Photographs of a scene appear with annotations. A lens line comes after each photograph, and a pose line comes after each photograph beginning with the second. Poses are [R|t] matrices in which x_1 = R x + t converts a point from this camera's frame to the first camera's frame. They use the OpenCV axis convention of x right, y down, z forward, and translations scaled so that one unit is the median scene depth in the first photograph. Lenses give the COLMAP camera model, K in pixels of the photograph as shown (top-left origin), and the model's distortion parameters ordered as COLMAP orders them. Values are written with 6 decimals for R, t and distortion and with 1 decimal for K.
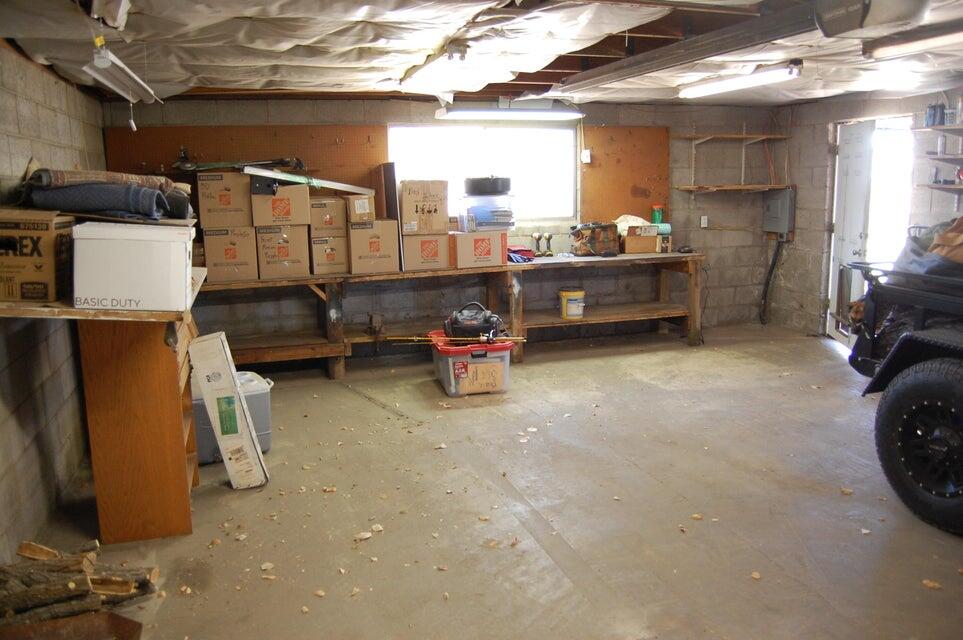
lens RADIAL K [[764.9, 0, 481.5], [0, 764.9, 320.0], [0, 0, 1]] dist [-0.094934, 0.045647]
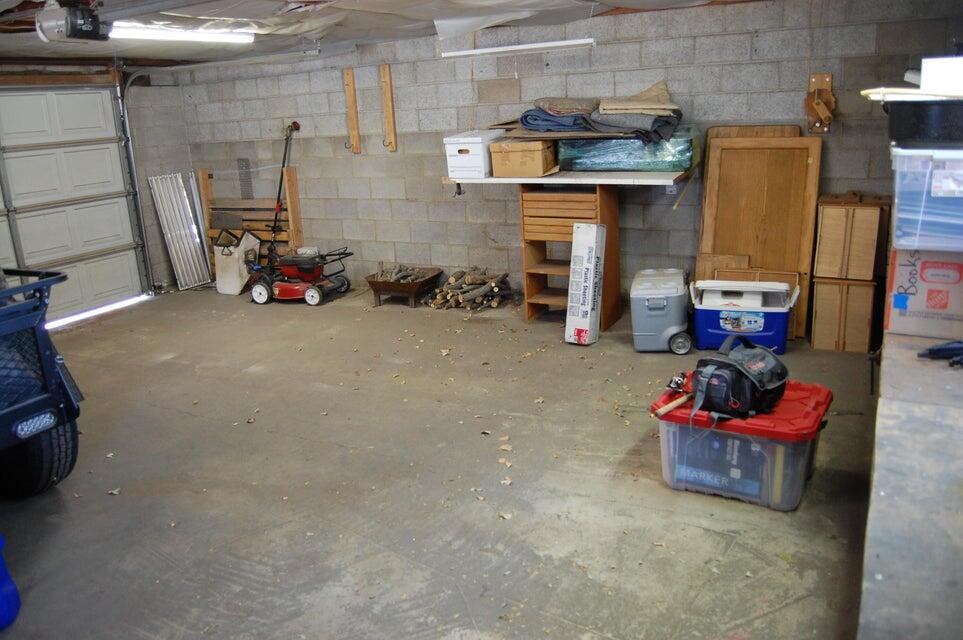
lens RADIAL K [[764.9, 0, 481.5], [0, 764.9, 320.0], [0, 0, 1]] dist [-0.094934, 0.045647]
pose [[-0.722105, 0.240652, -0.648576, 0.514386], [-0.060490, 0.911986, 0.405737, -0.265912], [0.689133, 0.332218, -0.643993, 1.334128]]
